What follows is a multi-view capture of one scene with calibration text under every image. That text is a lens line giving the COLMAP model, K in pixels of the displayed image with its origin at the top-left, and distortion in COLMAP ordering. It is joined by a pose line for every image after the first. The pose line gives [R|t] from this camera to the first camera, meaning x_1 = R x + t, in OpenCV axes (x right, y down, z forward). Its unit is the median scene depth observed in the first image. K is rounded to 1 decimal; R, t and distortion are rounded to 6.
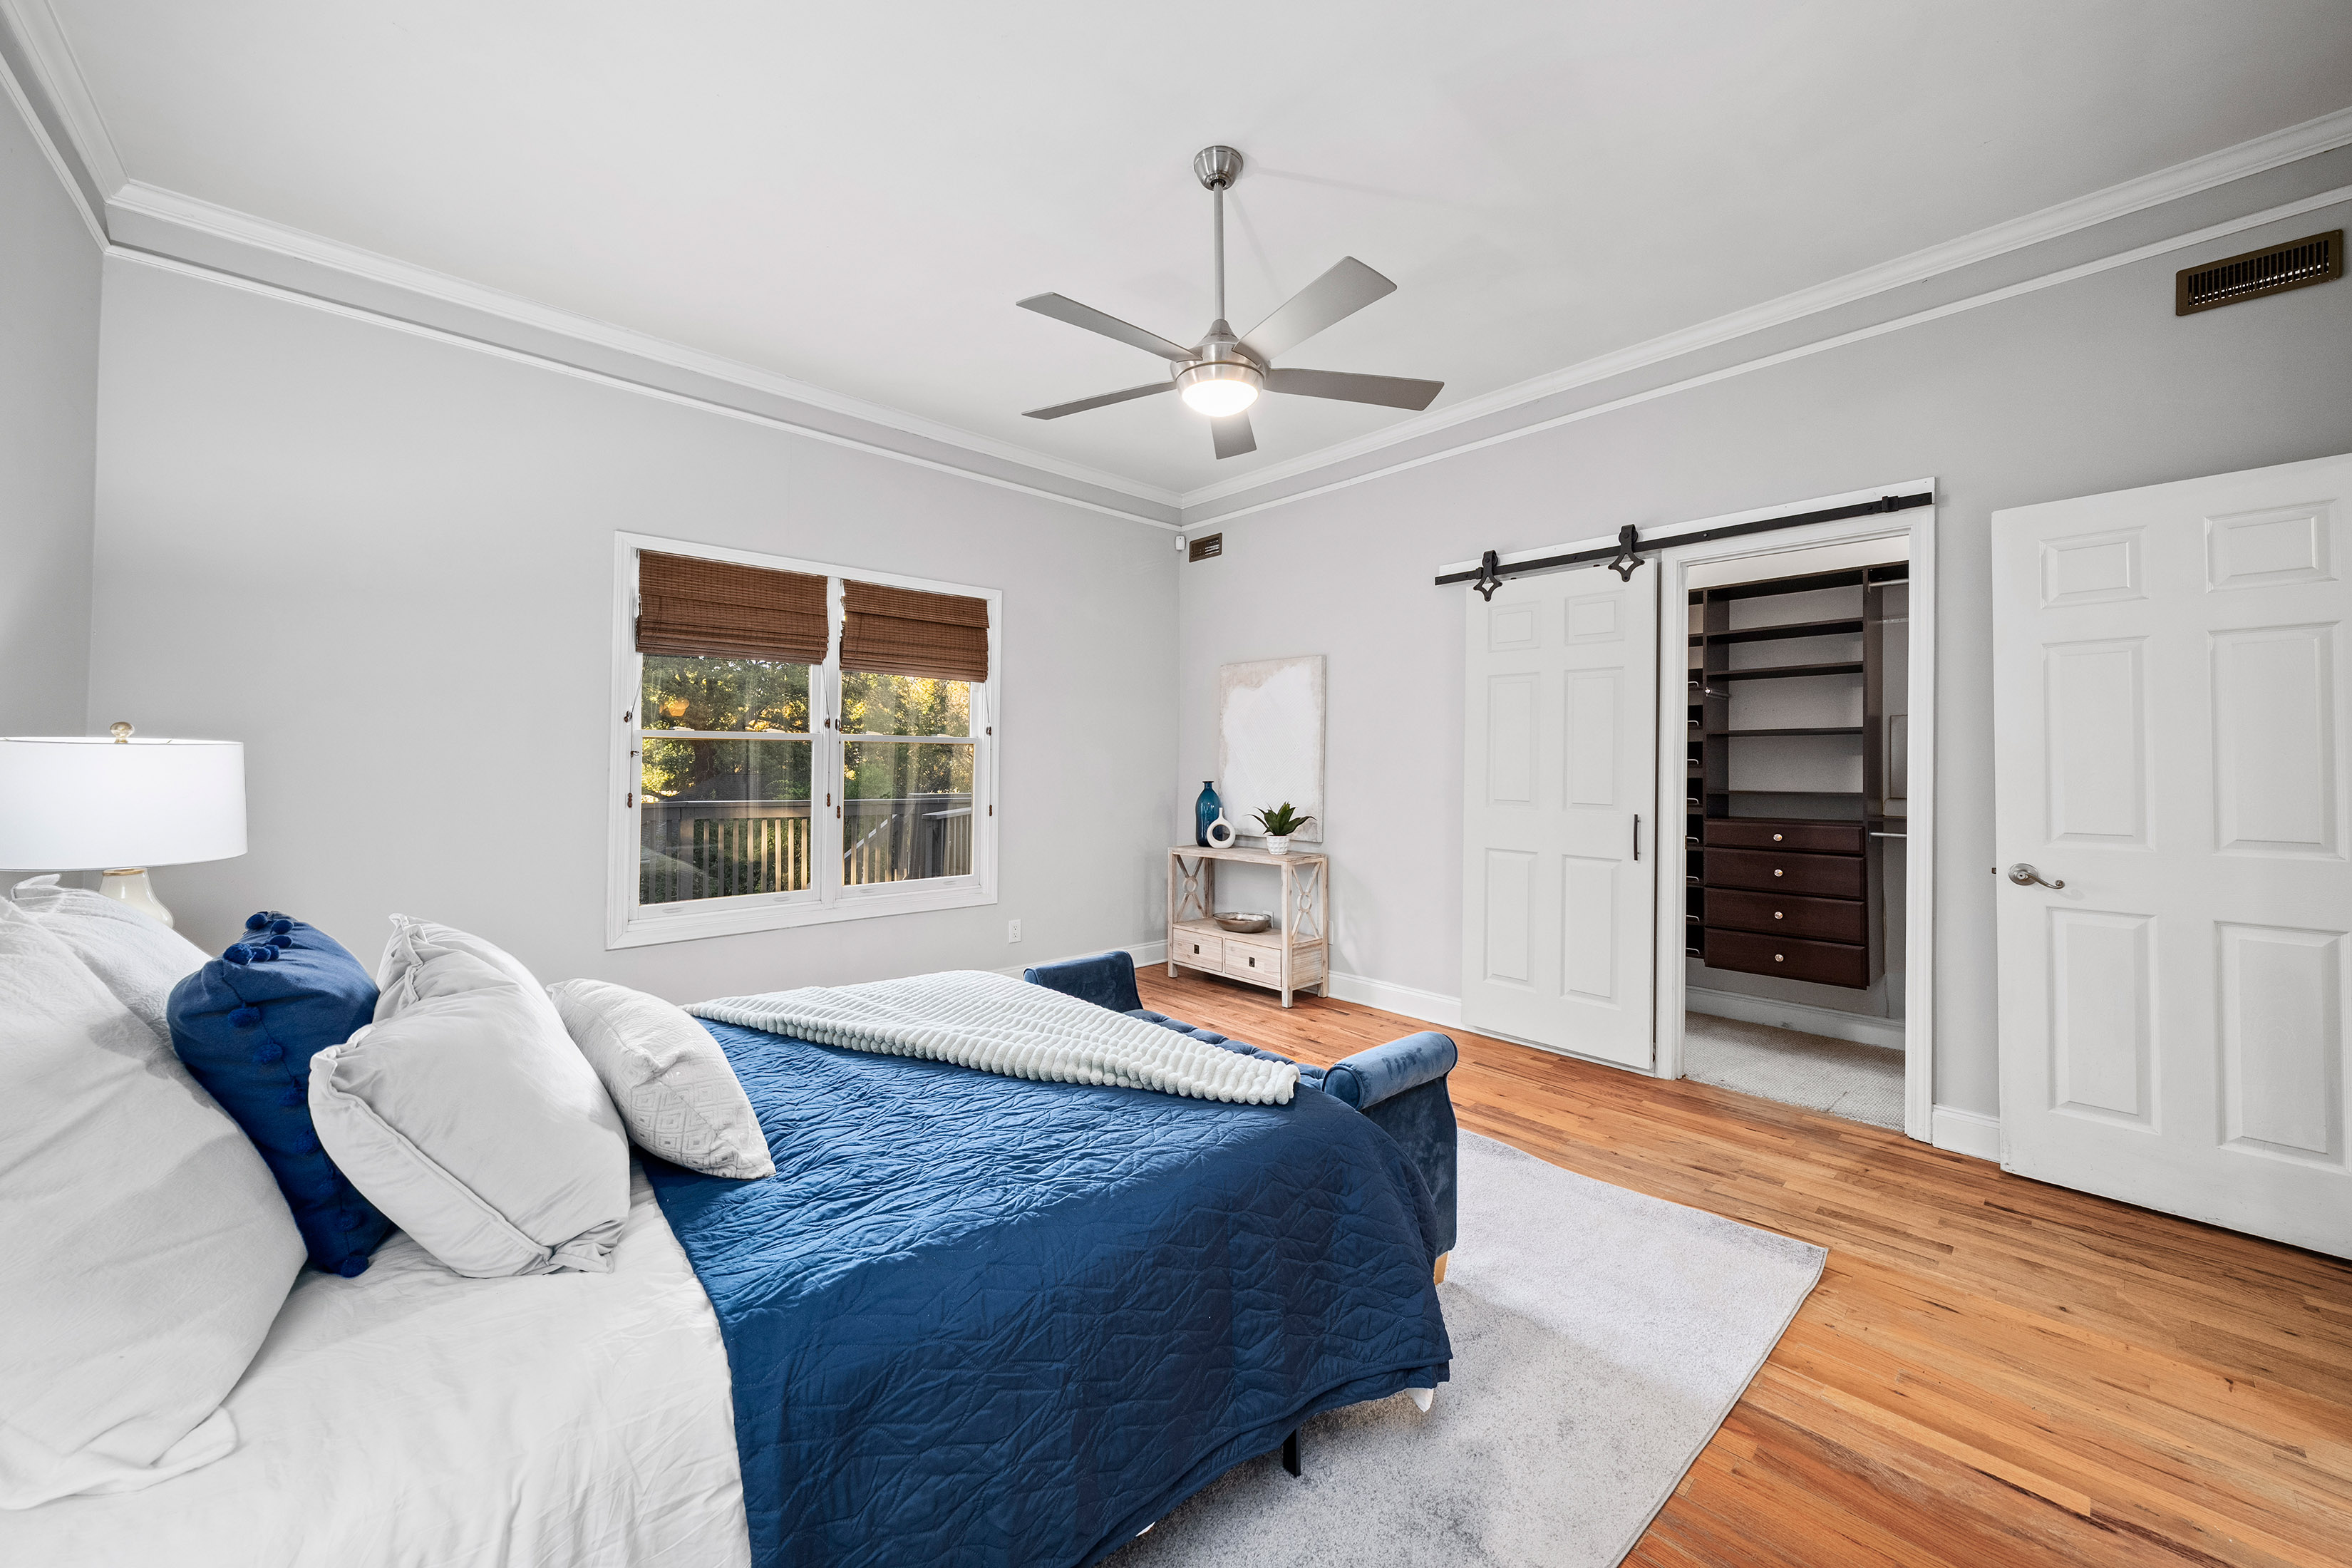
lens RADIAL K [[868.9, 0, 1173.3], [0, 868.9, 758.9], [0, 0, 1]] dist [-0.000253, -0.000255]
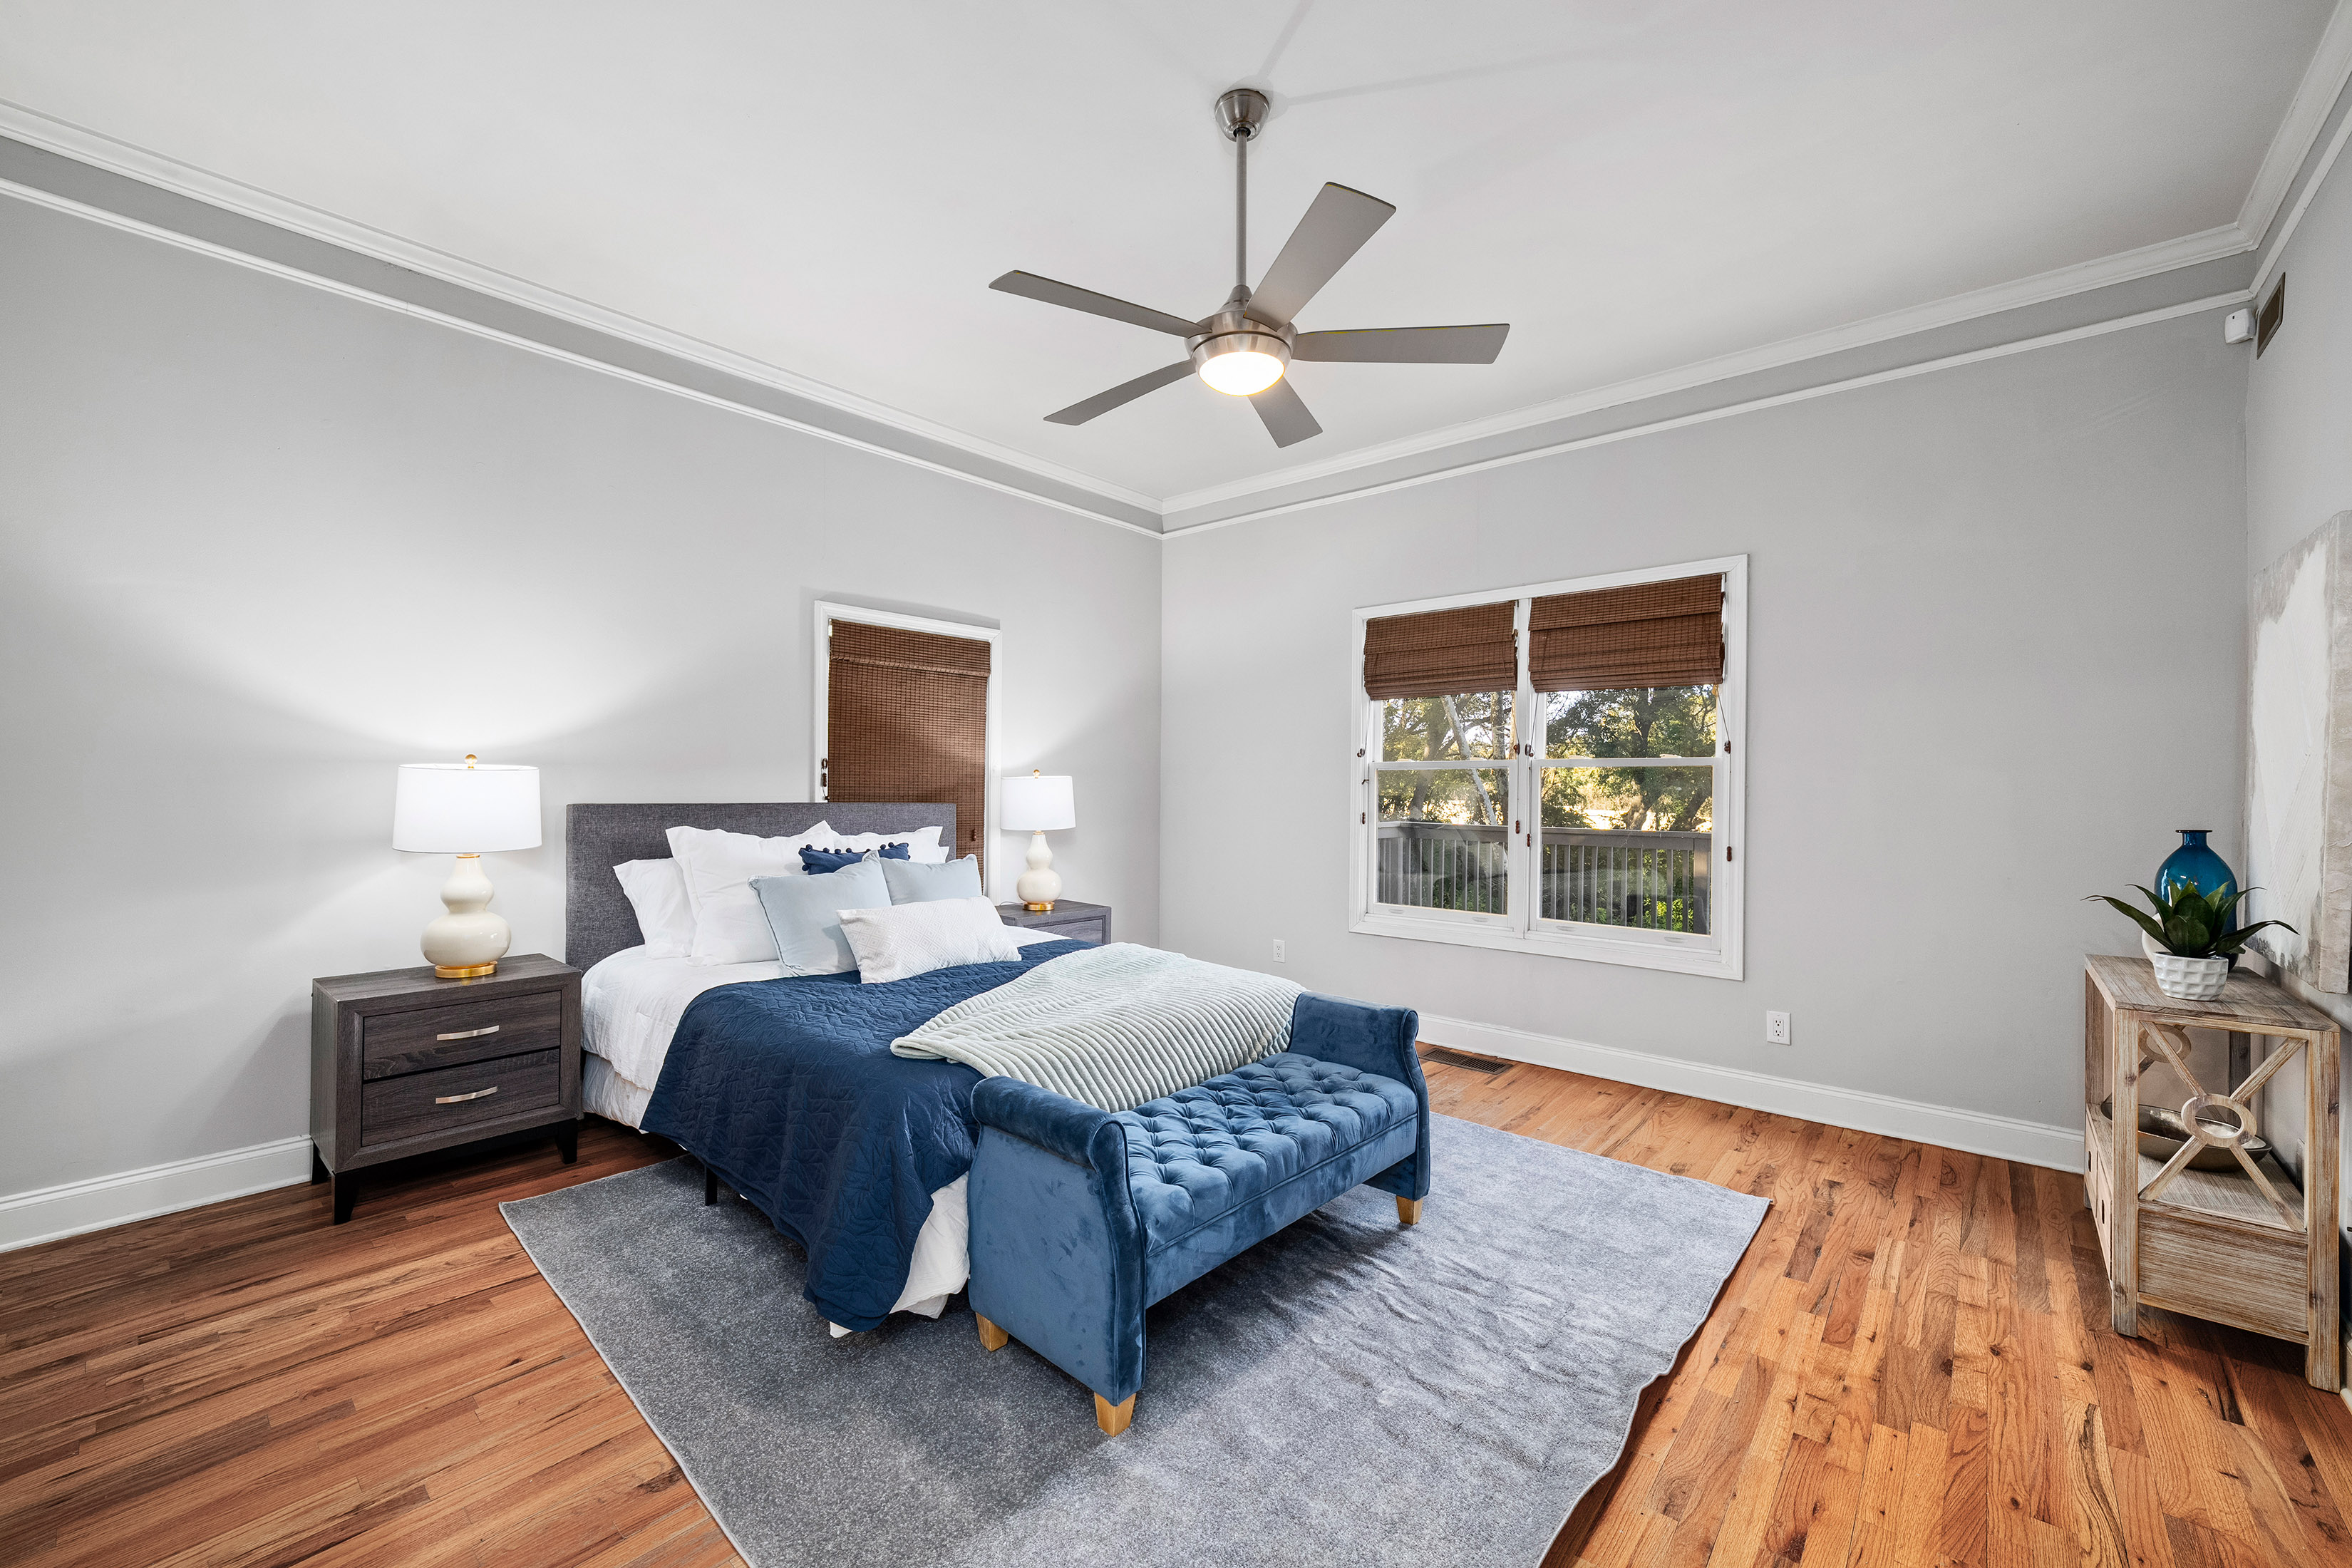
lens RADIAL K [[903.7, 0, 1167.2], [0, 903.7, 793.5], [0, 0, 1]] dist [0.000118, -0.000030]
pose [[0.121600, 0.003320, -0.992574, 0.588899], [-0.000386, 0.999994, 0.003298, 0.006481], [0.992579, -0.000017, 0.121601, 0.498409]]
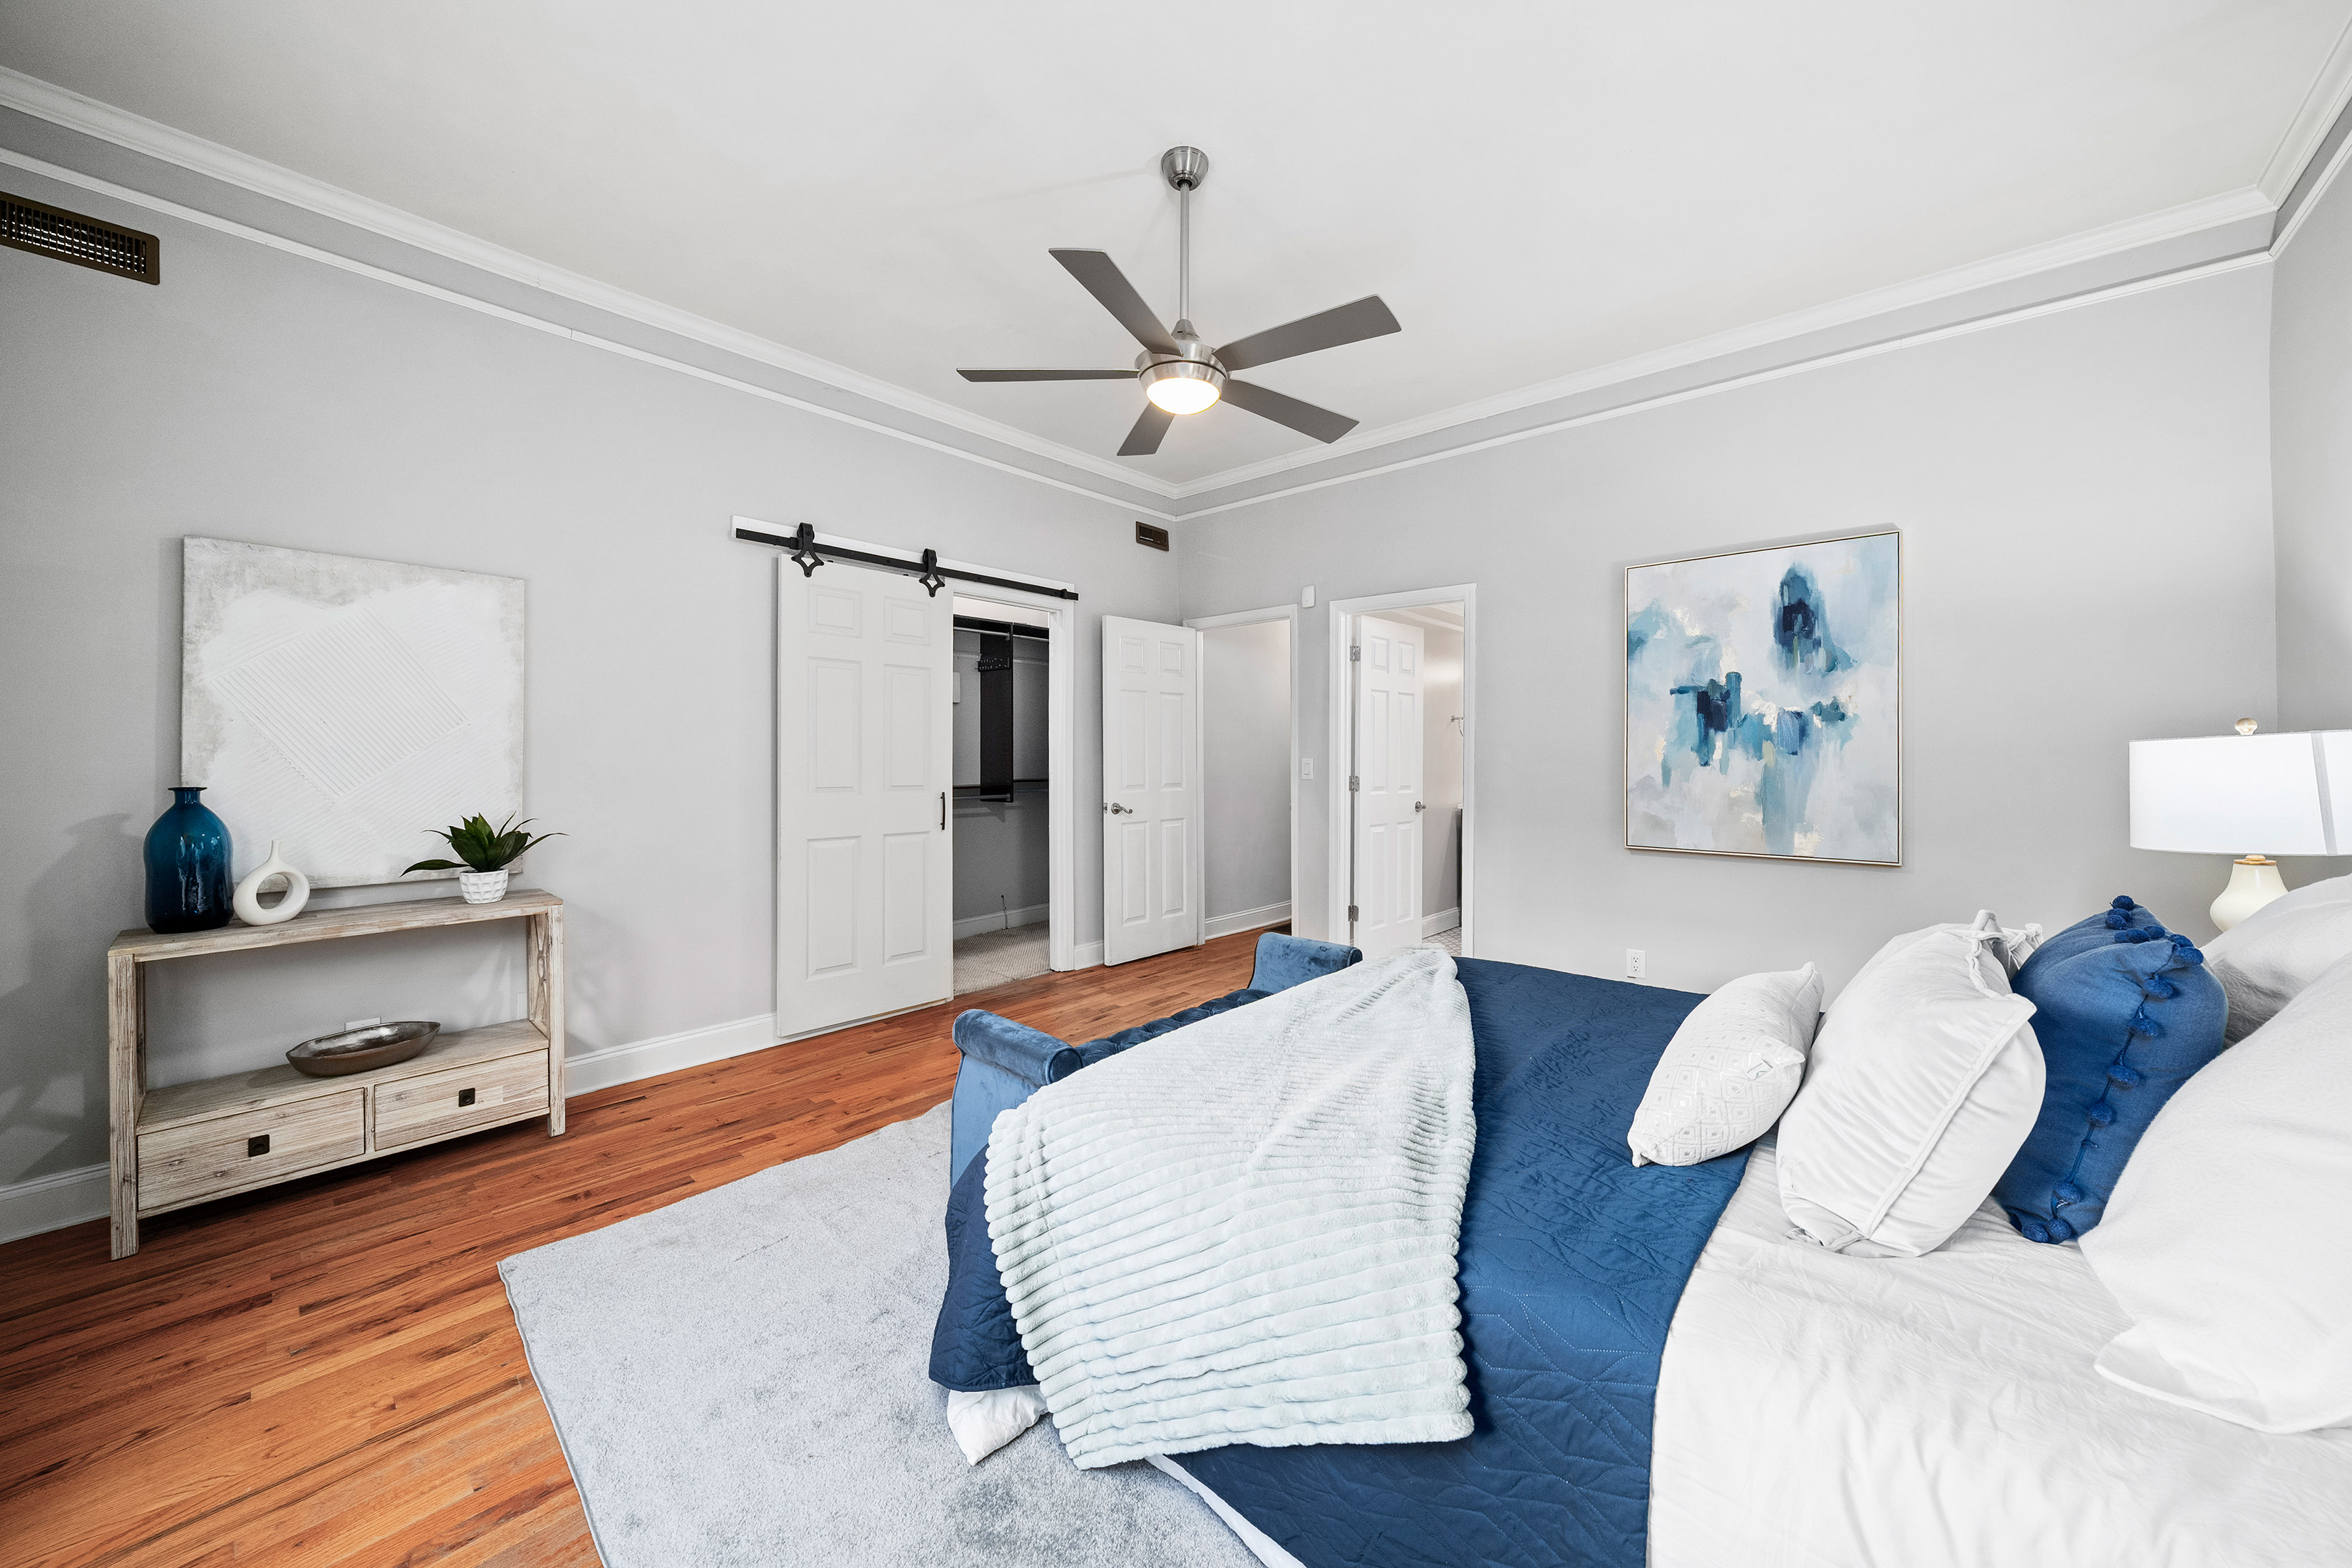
lens RADIAL K [[868.9, 0, 1181.8], [0, 868.9, 758.2], [0, 0, 1]] dist [-0.000253, -0.000255]
pose [[-0.118535, -0.012932, 0.992866, -0.603614], [-0.012621, 0.999854, 0.011517, -0.001590], [-0.992870, -0.011166, -0.118681, 0.688852]]
